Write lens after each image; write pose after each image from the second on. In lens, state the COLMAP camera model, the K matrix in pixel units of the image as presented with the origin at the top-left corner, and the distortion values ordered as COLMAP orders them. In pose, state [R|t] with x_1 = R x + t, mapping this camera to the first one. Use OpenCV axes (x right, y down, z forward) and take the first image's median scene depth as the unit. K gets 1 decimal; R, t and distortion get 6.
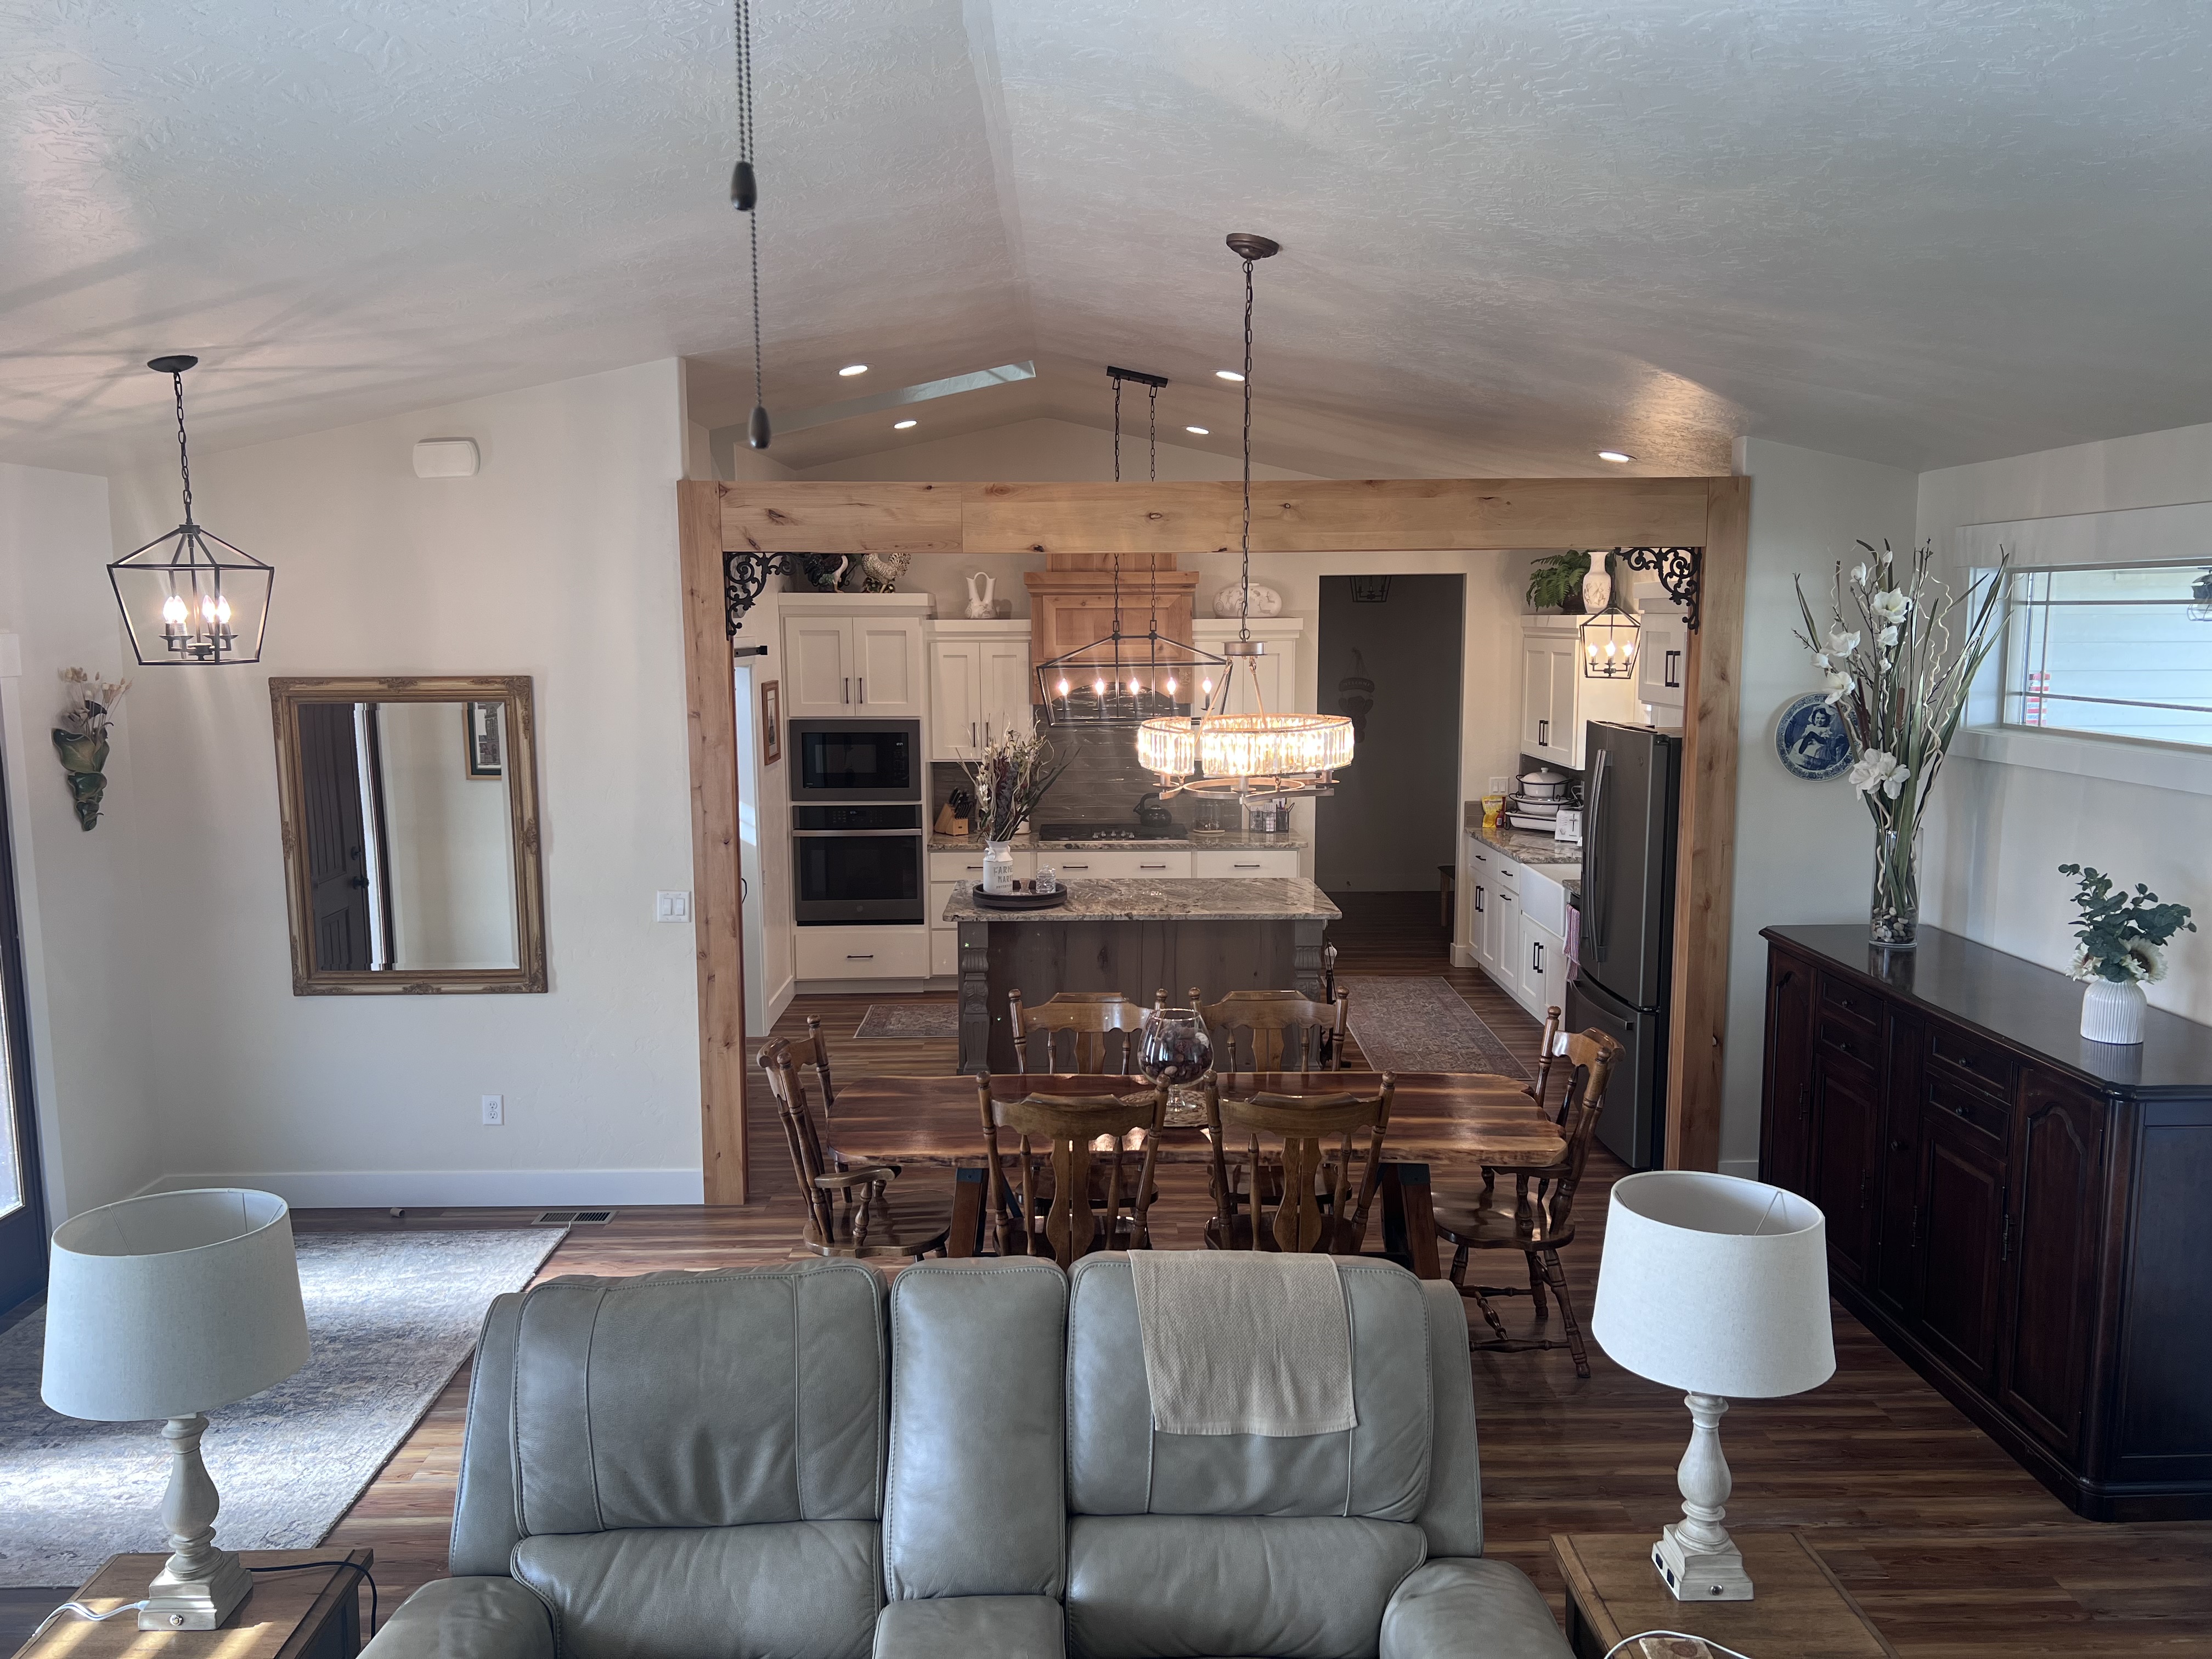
lens RADIAL K [[1664.1, 0, 1101.2], [0, 1664.1, 844.4], [0, 0, 1]] dist [0.058926, -0.069687]
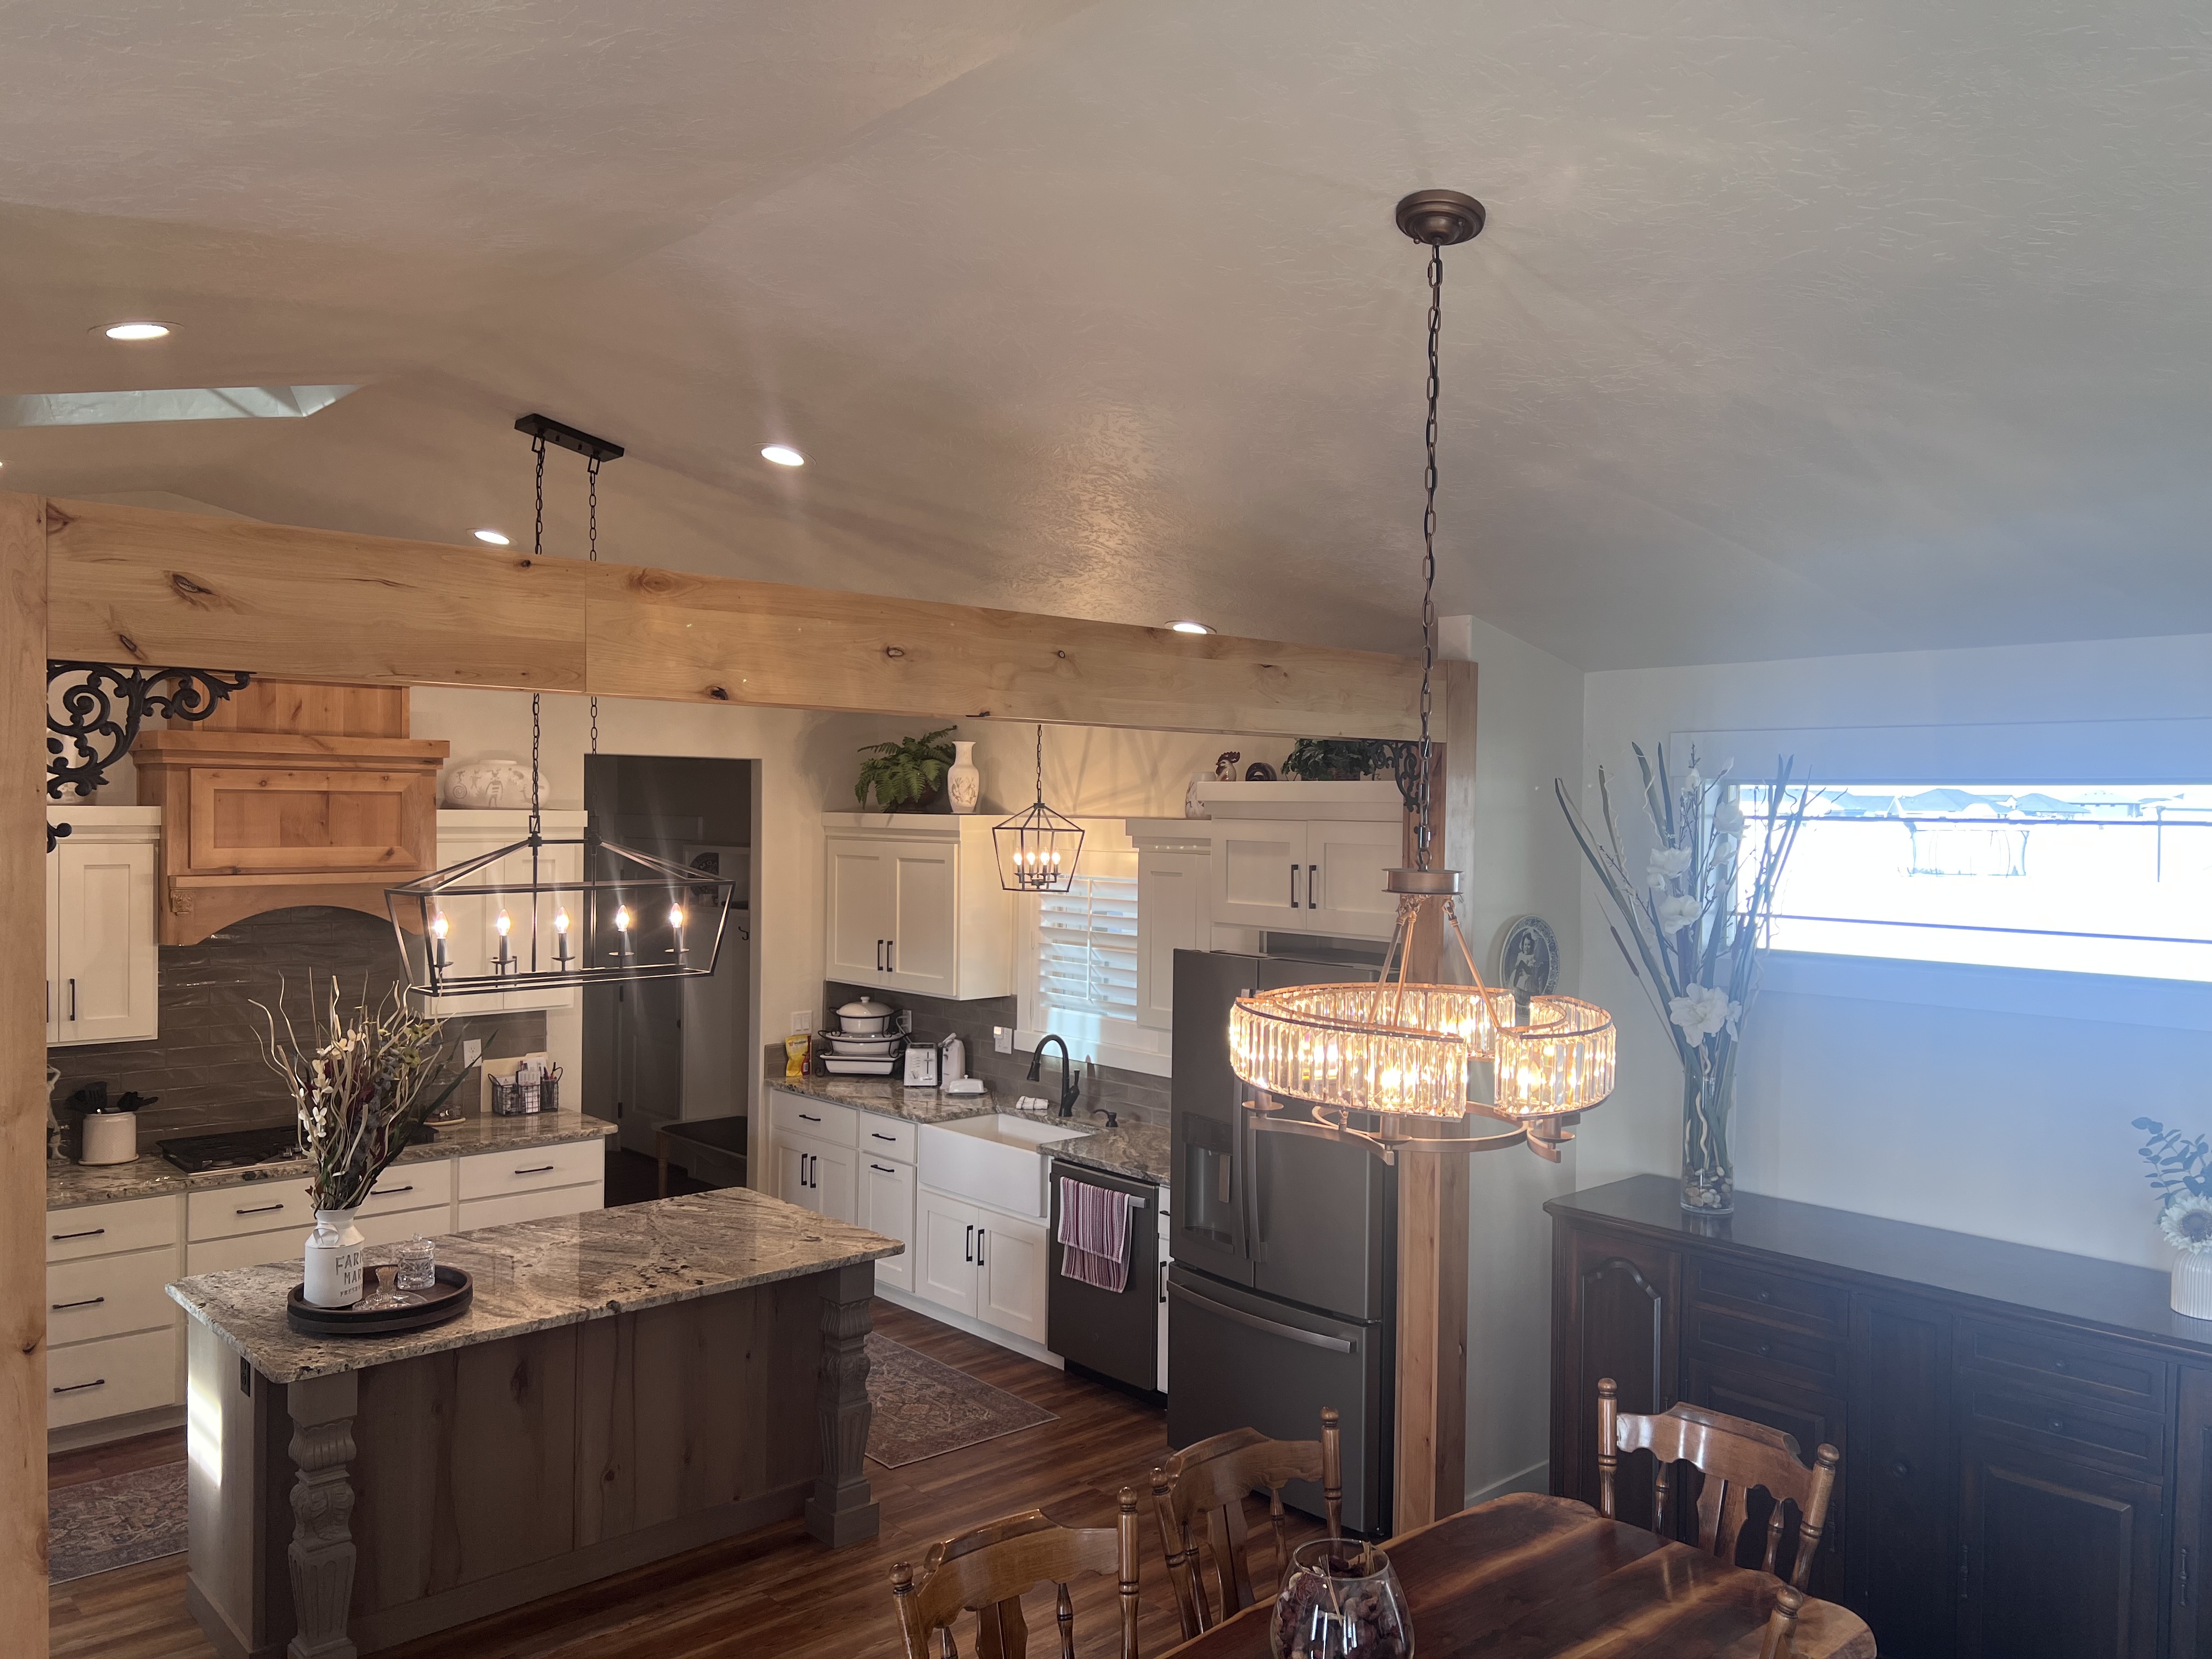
lens RADIAL K [[1664.1, 0, 1113.7], [0, 1664.1, 838.4], [0, 0, 1]] dist [0.058926, -0.069687]
pose [[0.748417, 0.002080, 0.663226, -0.298635], [0.073524, 0.993571, -0.086083, -0.070695], [-0.659141, 0.113189, 0.743452, 0.492544]]
